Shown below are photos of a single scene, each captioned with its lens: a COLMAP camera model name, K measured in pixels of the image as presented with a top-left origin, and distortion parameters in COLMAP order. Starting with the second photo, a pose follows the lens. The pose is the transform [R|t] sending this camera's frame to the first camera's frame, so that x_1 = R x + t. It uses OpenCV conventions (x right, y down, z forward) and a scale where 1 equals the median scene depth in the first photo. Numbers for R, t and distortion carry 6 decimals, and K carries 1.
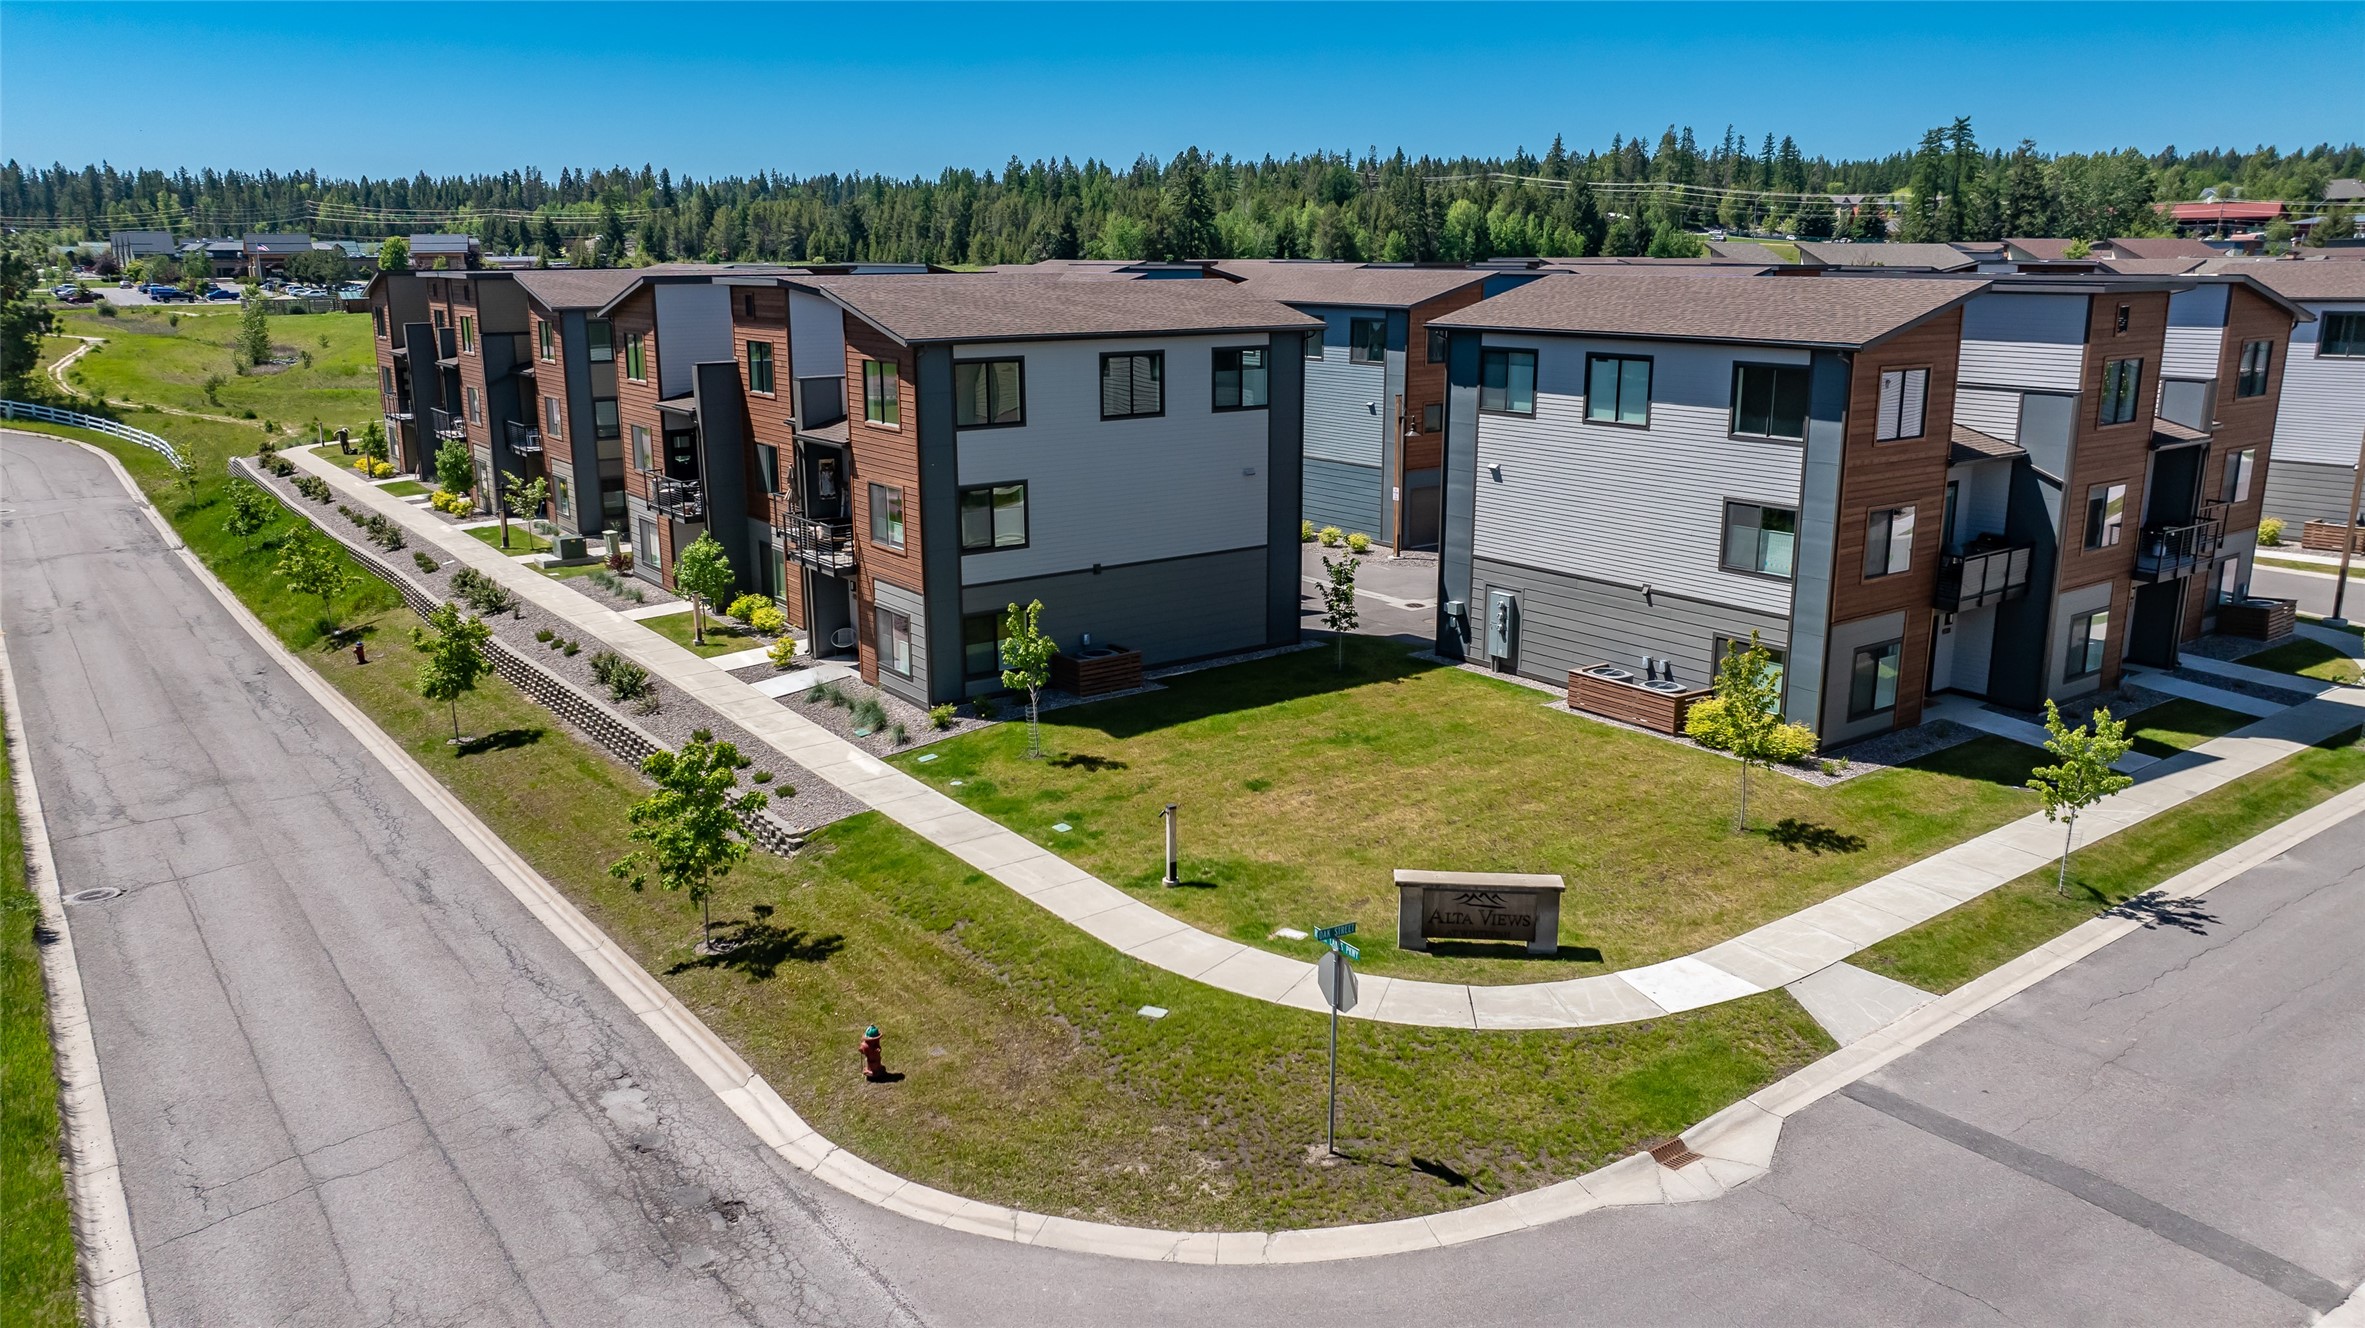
lens RADIAL K [[1695.2, 0, 1182.5], [0, 1695.2, 664.0], [0, 0, 1]] dist [-0.023932, 0.002380]
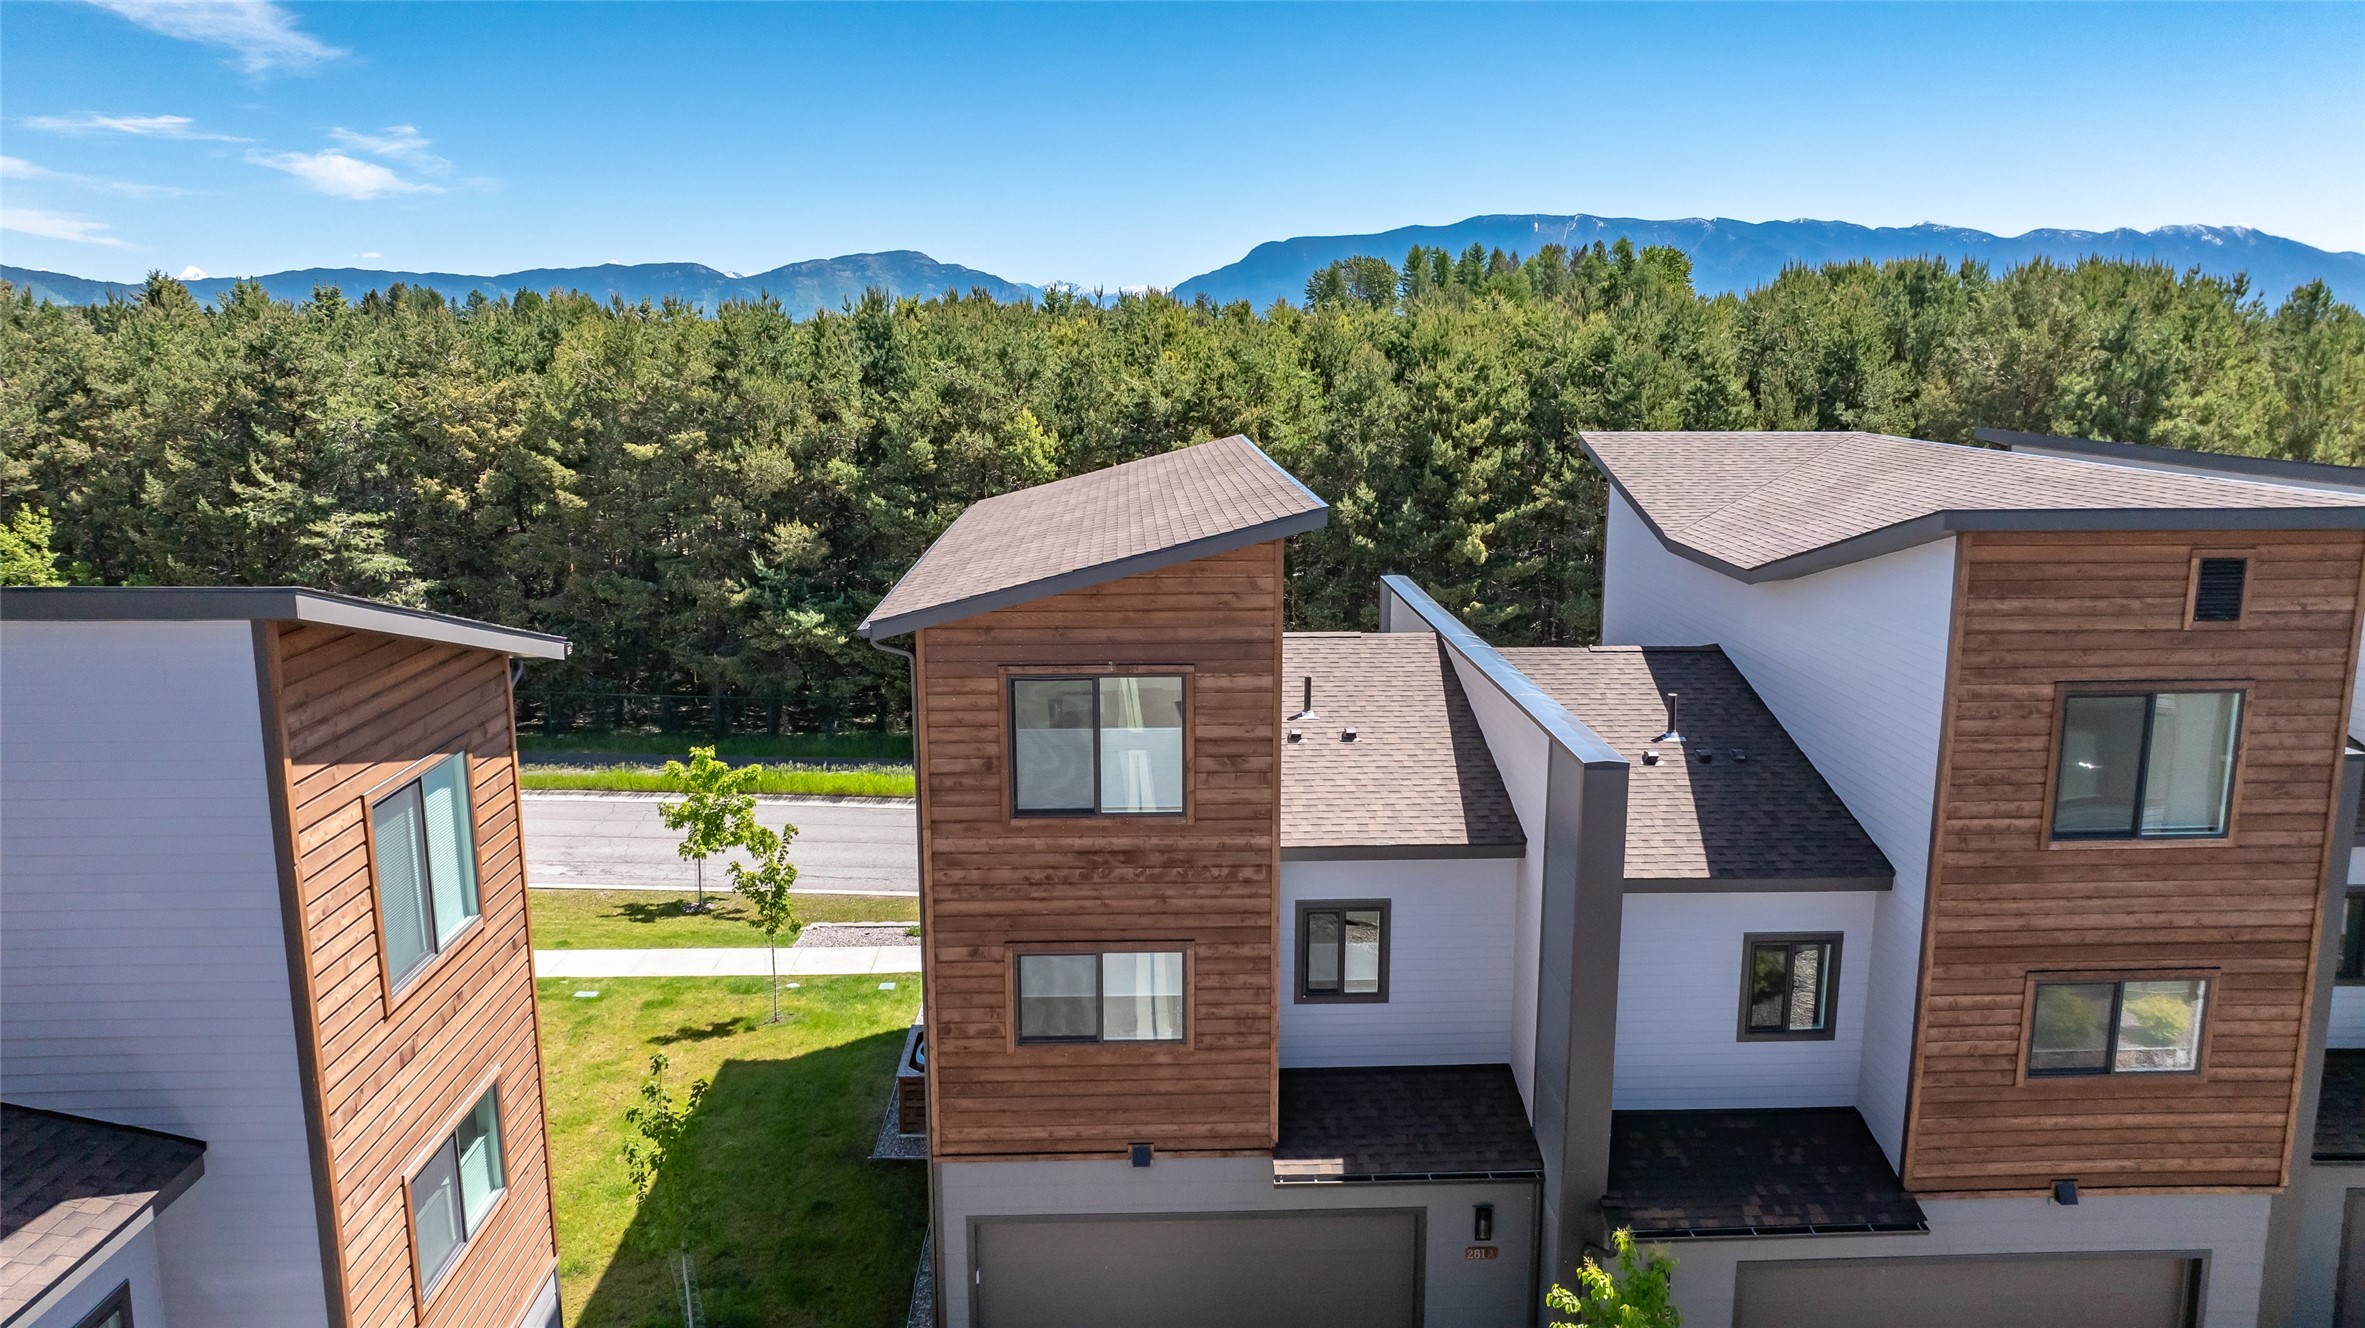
lens RADIAL K [[1695.2, 0, 1182.5], [0, 1695.2, 664.0], [0, 0, 1]] dist [-0.023932, 0.002380]
pose [[-0.564926, 0.164284, -0.808622, 0.426566], [-0.195874, 0.925268, 0.324826, -0.401285], [0.801556, 0.341891, -0.490529, 1.515560]]
